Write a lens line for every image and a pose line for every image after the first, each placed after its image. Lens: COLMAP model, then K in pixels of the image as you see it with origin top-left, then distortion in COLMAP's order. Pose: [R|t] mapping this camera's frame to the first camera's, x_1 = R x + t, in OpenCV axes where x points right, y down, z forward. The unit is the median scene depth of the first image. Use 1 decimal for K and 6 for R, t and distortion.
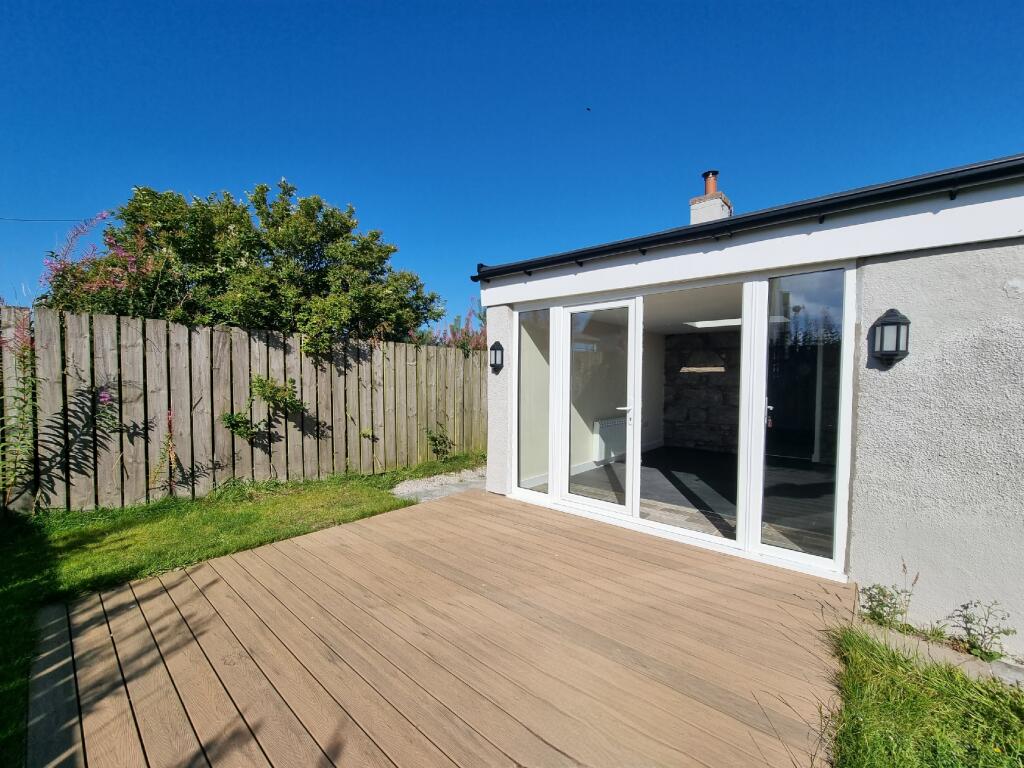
lens RADIAL K [[420.8, 0, 509.4], [0, 420.8, 394.0], [0, 0, 1]] dist [-0.002769, 0.000360]
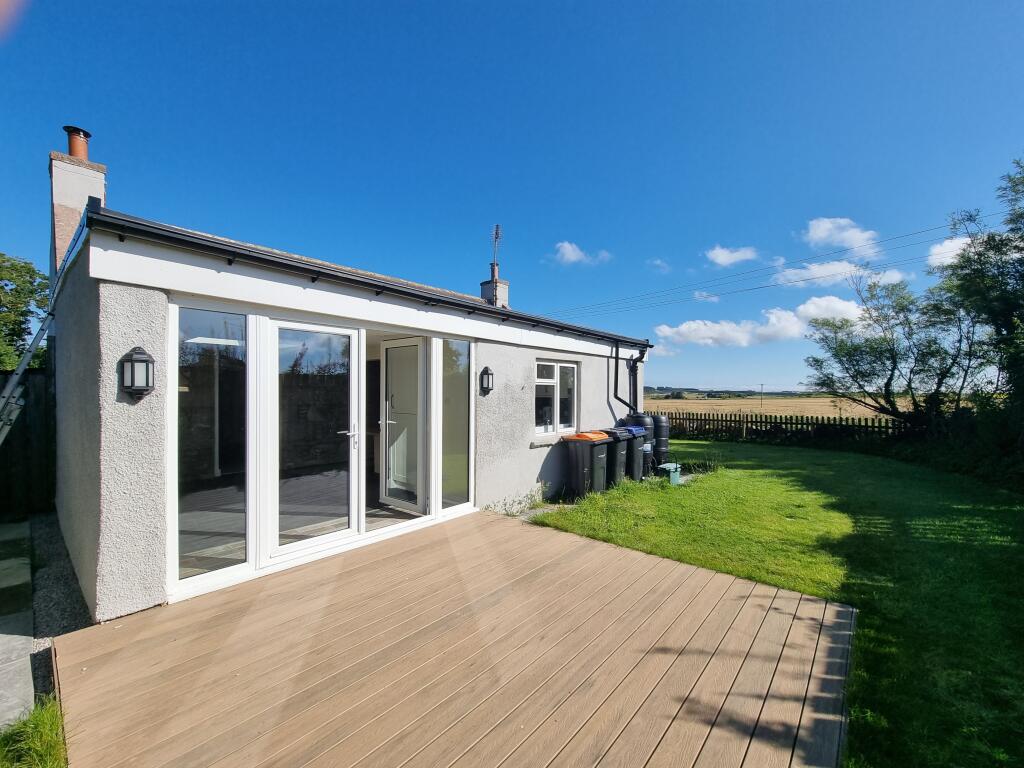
lens RADIAL K [[420.8, 0, 509.4], [0, 420.8, 394.0], [0, 0, 1]] dist [-0.002769, 0.000360]
pose [[-0.009865, -0.009902, 0.999902, -1.032016], [0.038934, 0.999189, 0.010279, -0.078601], [-0.999193, 0.039032, -0.009472, 0.835053]]
